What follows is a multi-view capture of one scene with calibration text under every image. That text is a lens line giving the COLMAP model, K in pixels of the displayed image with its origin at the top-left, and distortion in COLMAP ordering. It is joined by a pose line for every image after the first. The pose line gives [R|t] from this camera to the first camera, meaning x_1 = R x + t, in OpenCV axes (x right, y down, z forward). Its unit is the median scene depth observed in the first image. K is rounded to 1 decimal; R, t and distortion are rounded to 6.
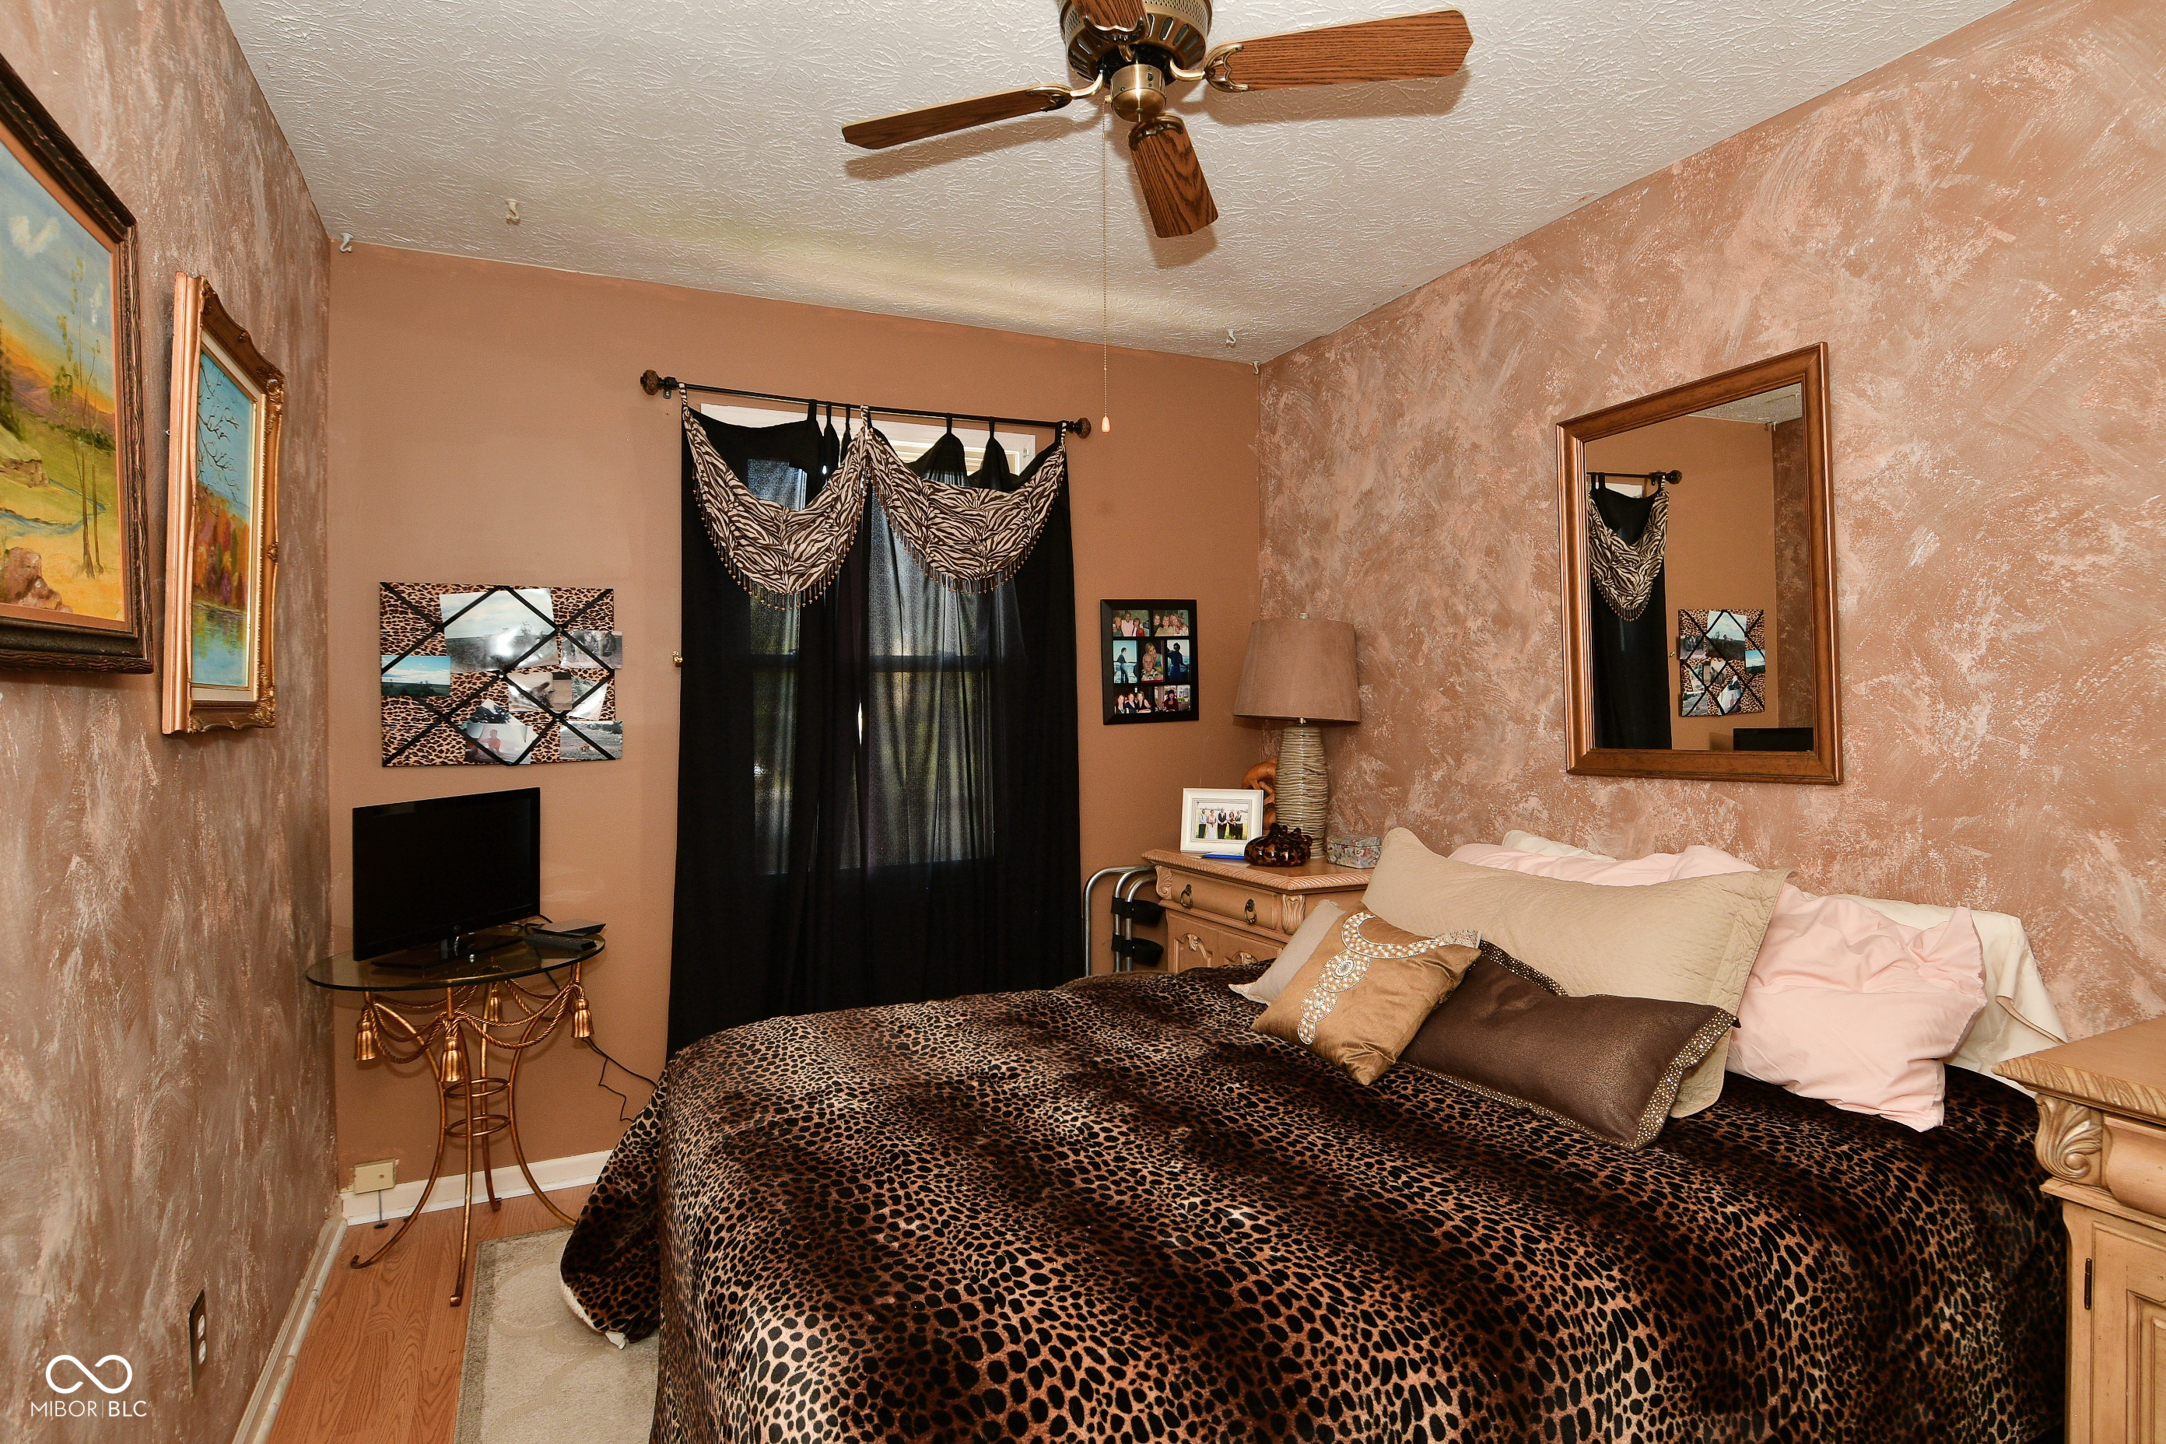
lens RADIAL K [[1148.0, 0, 1084.5], [0, 1148.0, 701.9], [0, 0, 1]] dist [0.023229, -0.033656]
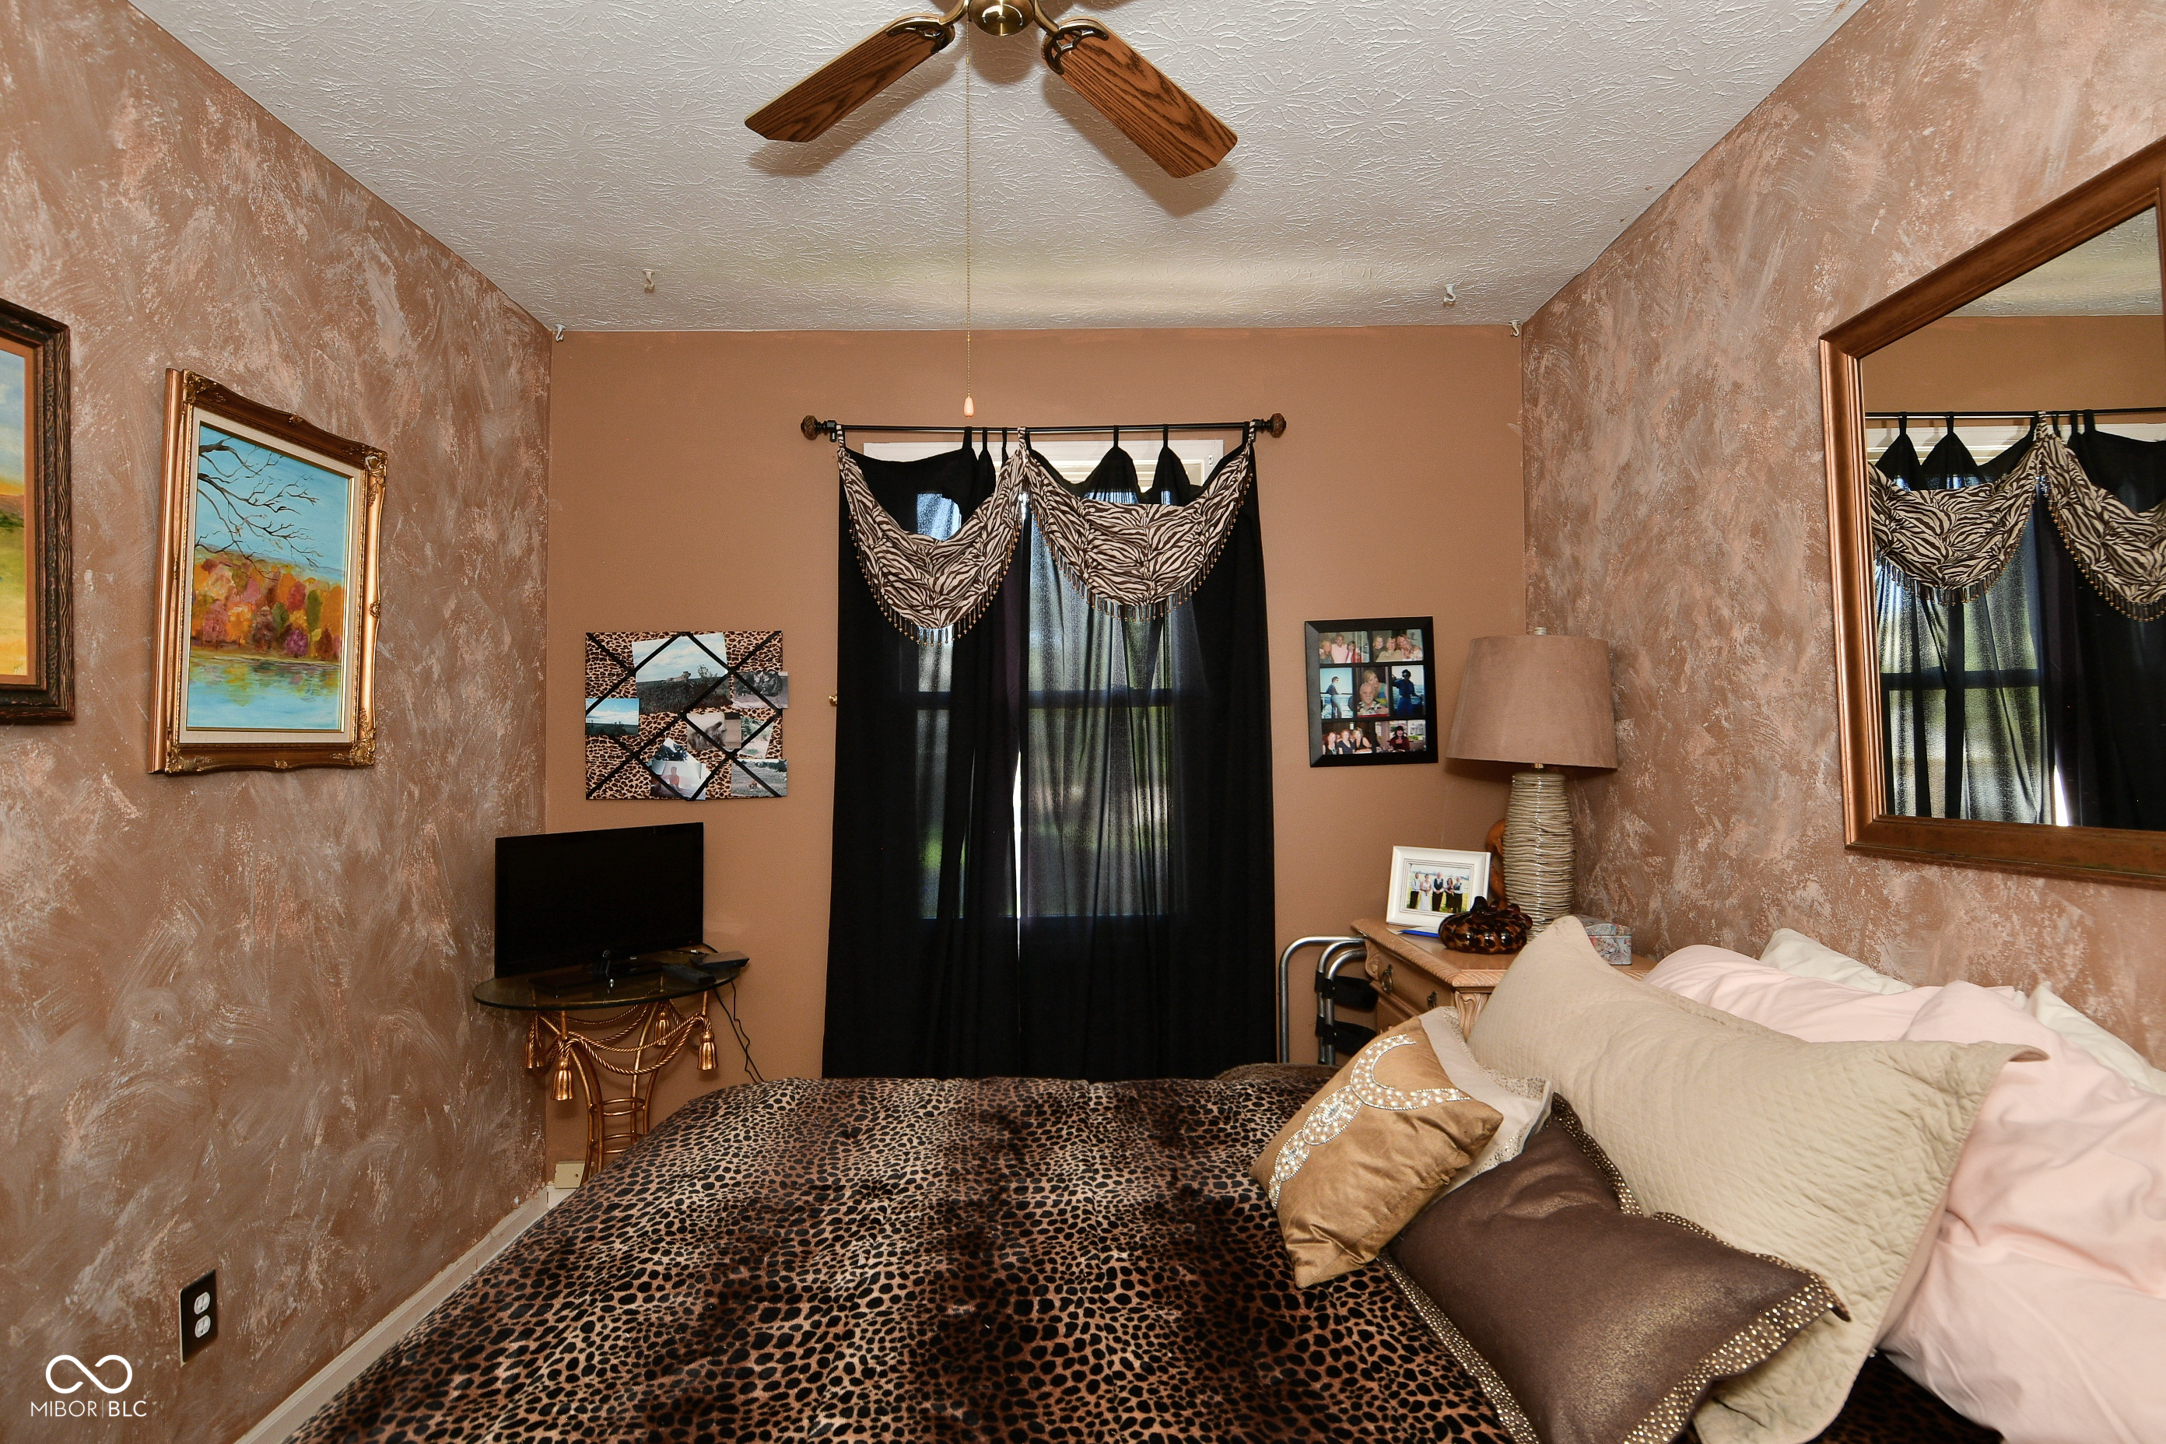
lens RADIAL K [[1148.0, 0, 1084.5], [0, 1148.0, 701.9], [0, 0, 1]] dist [0.023229, -0.033656]
pose [[0.908557, -0.012474, -0.417574, 0.261011], [0.000292, 0.999573, -0.029225, -0.004376], [0.417760, 0.026430, 0.908173, 0.178172]]
